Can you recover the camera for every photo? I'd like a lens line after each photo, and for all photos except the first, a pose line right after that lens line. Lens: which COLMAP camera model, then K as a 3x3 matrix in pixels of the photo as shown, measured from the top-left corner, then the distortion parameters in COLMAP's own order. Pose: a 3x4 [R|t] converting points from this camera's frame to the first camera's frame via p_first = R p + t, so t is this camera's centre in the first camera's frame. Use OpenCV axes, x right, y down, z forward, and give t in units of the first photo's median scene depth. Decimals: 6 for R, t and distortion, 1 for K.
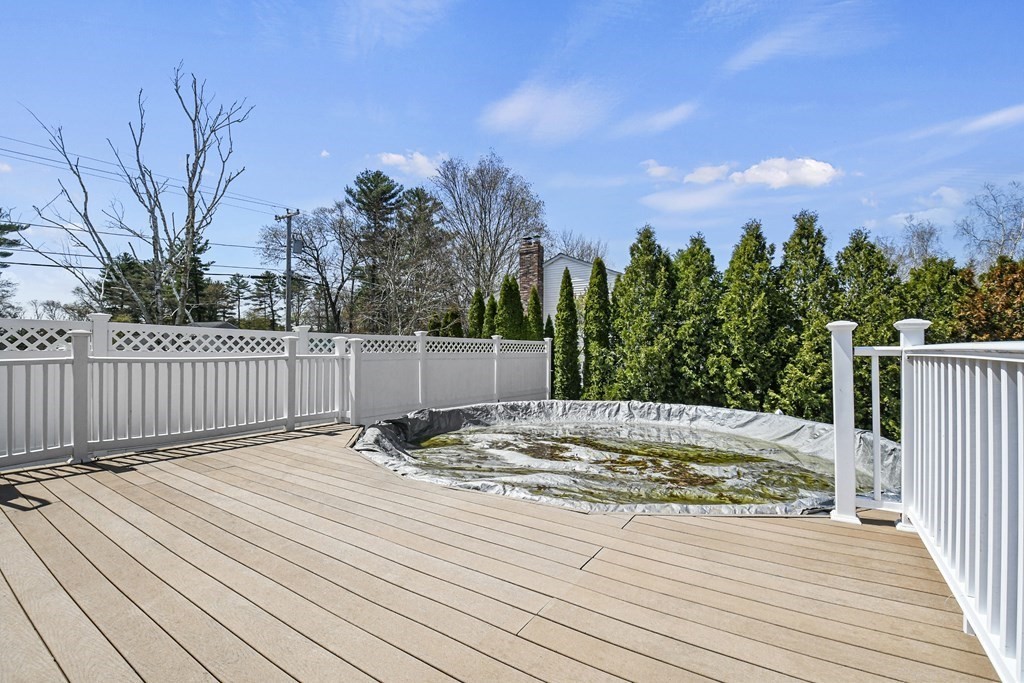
lens RADIAL K [[458.6, 0, 515.3], [0, 458.6, 350.4], [0, 0, 1]] dist [0.000397, -0.013219]
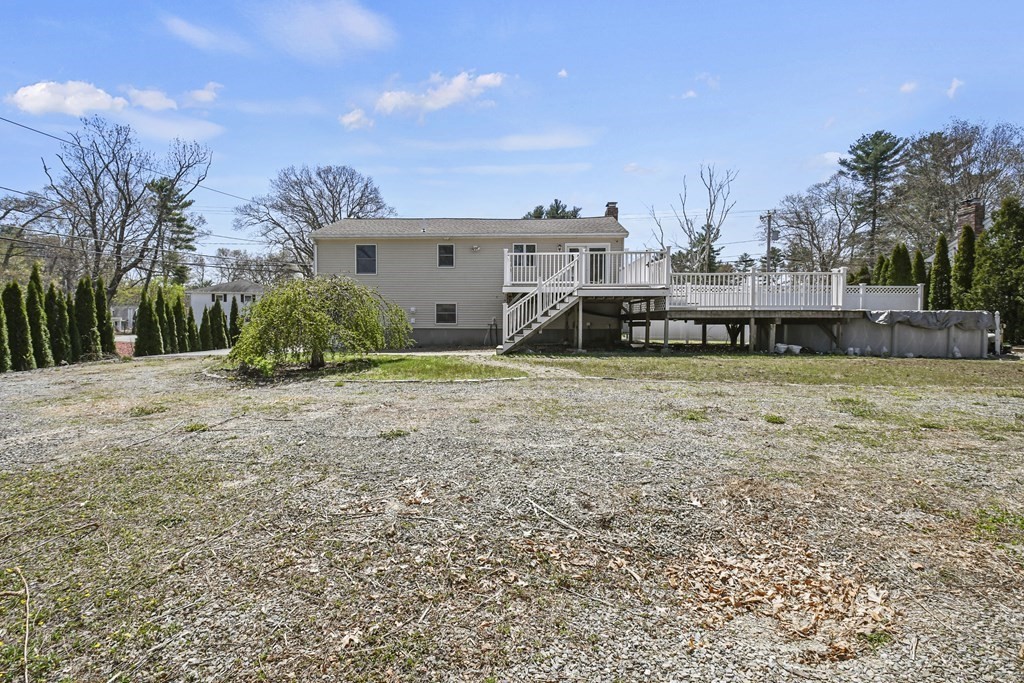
lens RADIAL K [[462.2, 0, 512.3], [0, 462.2, 331.8], [0, 0, 1]] dist [0.008464, -0.014058]
pose [[0.529475, 0.006303, -0.848302, 0.124054], [0.003581, 0.999947, 0.009665, 0.021245], [0.848318, -0.008156, 0.529425, -0.180019]]
